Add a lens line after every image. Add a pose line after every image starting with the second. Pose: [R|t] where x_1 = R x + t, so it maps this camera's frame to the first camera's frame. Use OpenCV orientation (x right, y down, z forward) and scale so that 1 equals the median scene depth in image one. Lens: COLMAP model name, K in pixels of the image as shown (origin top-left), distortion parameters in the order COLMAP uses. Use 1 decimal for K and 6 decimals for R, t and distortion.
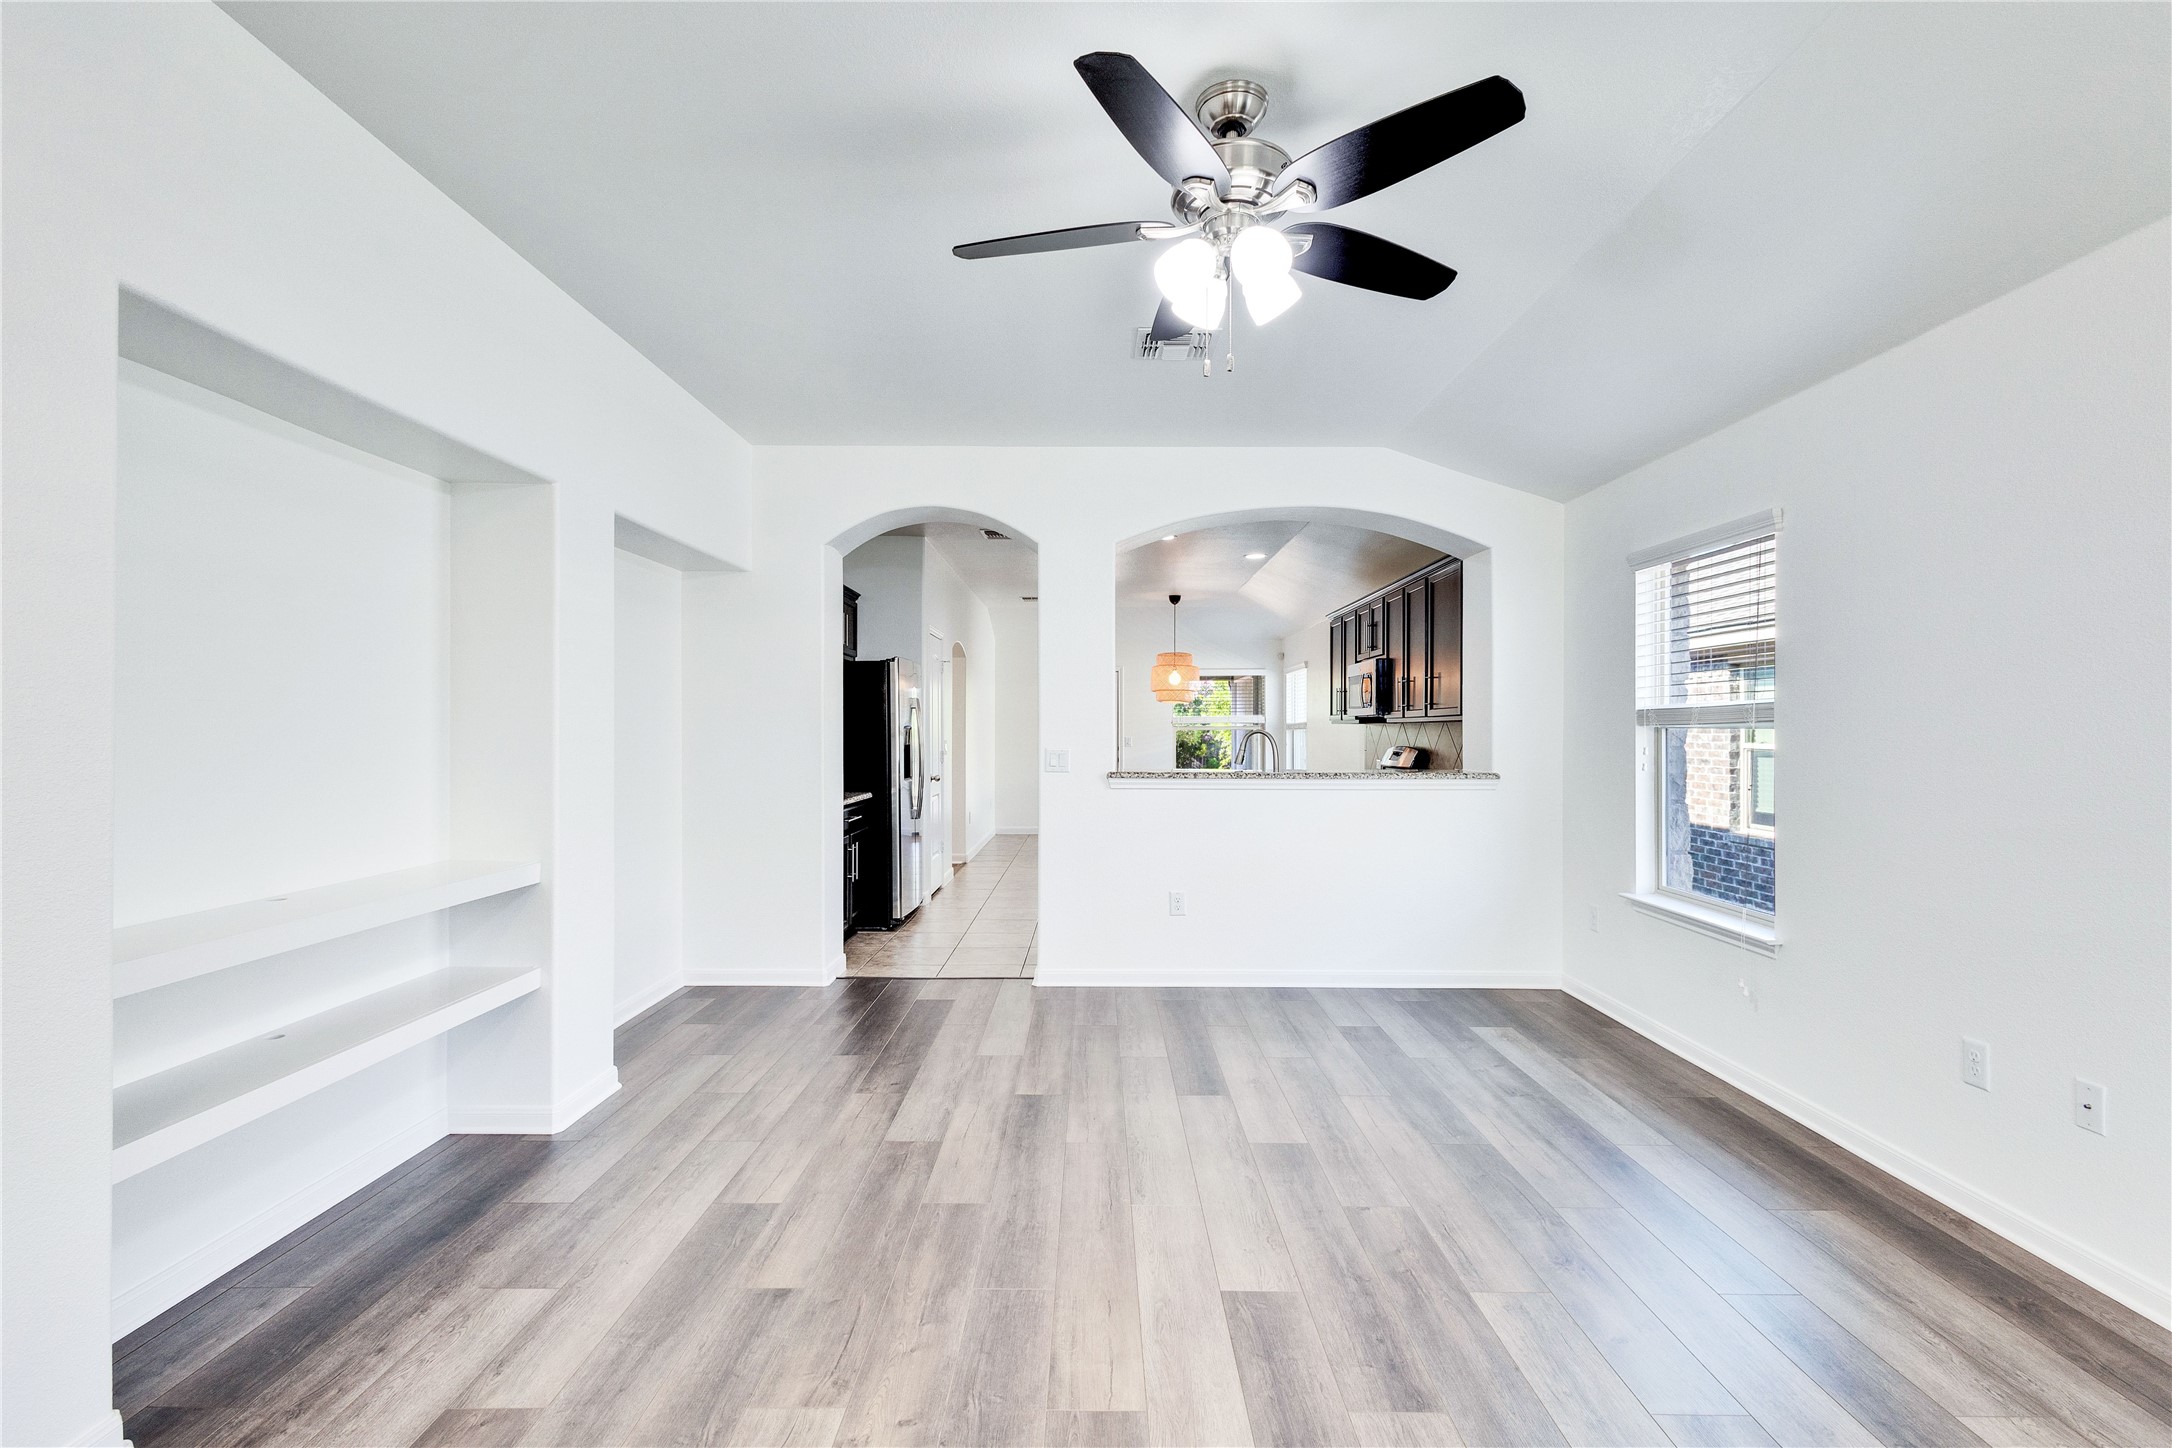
lens RADIAL K [[998.3, 0, 1087.8], [0, 998.3, 723.3], [0, 0, 1]] dist [0.018612, -0.007881]
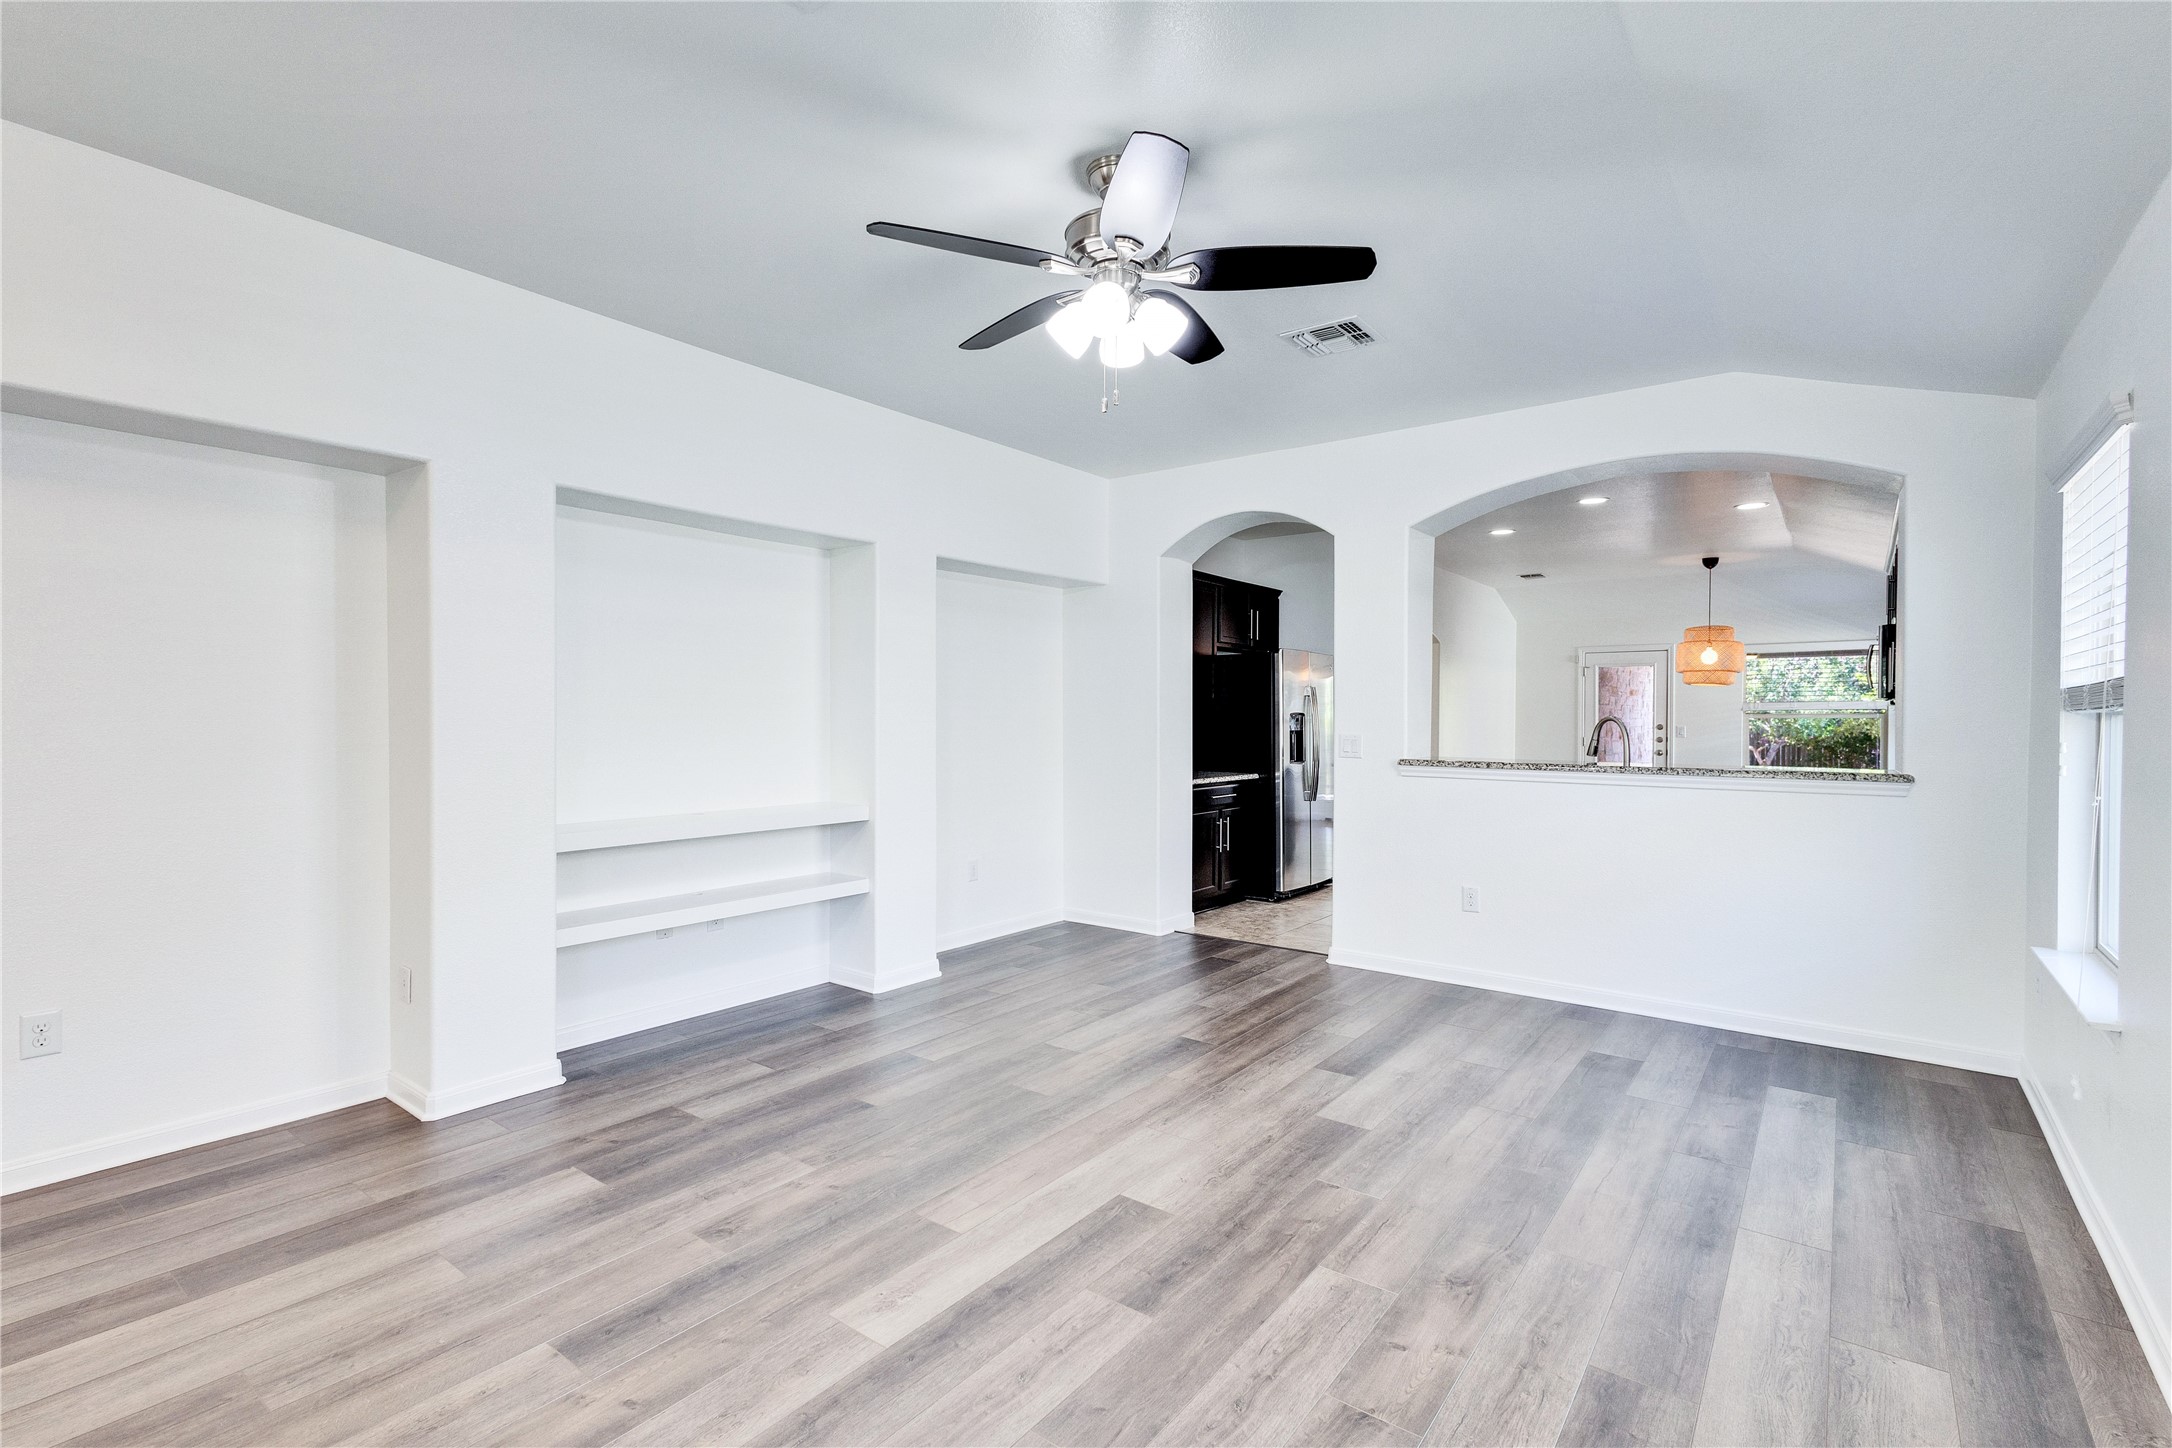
lens RADIAL K [[998.3, 0, 1087.8], [0, 998.3, 723.3], [0, 0, 1]] dist [0.018612, -0.007881]
pose [[0.799229, 0.006679, -0.600990, 0.568045], [0.000478, 0.999931, 0.011748, 0.002951], [0.601027, -0.009676, 0.799170, 0.037137]]
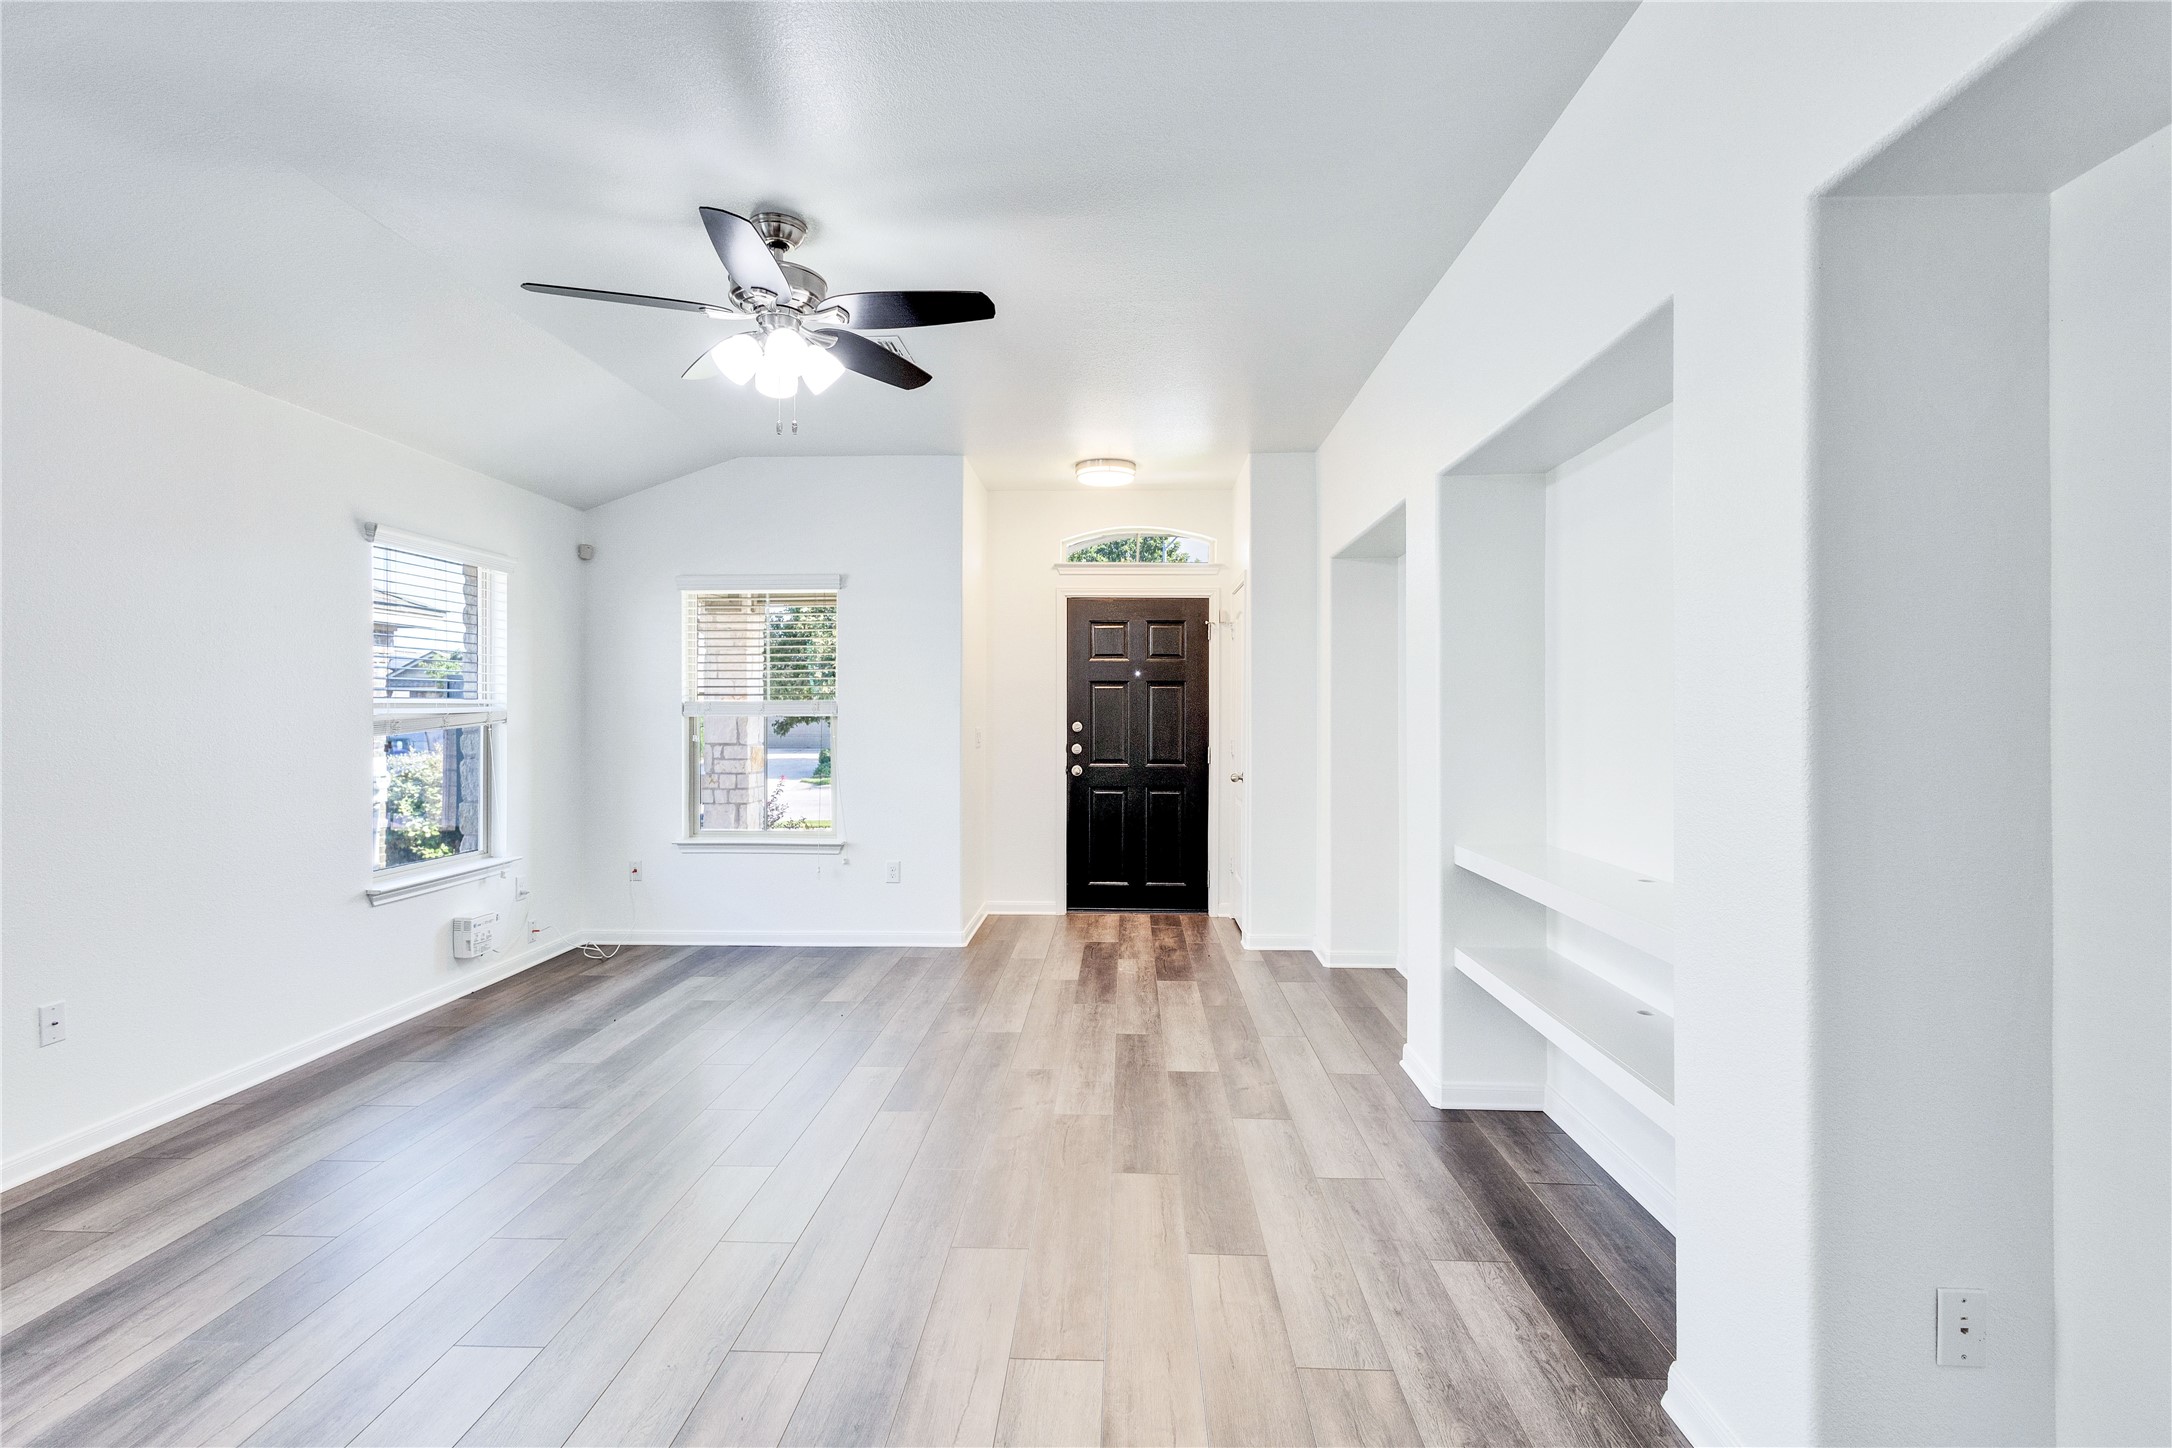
lens RADIAL K [[998.3, 0, 1087.8], [0, 998.3, 723.3], [0, 0, 1]] dist [0.018612, -0.007881]
pose [[-0.999547, -0.002965, 0.029951, -0.203995], [-0.002812, 0.999983, 0.005122, 0.007984], [-0.029966, 0.005035, -0.999538, 1.580018]]
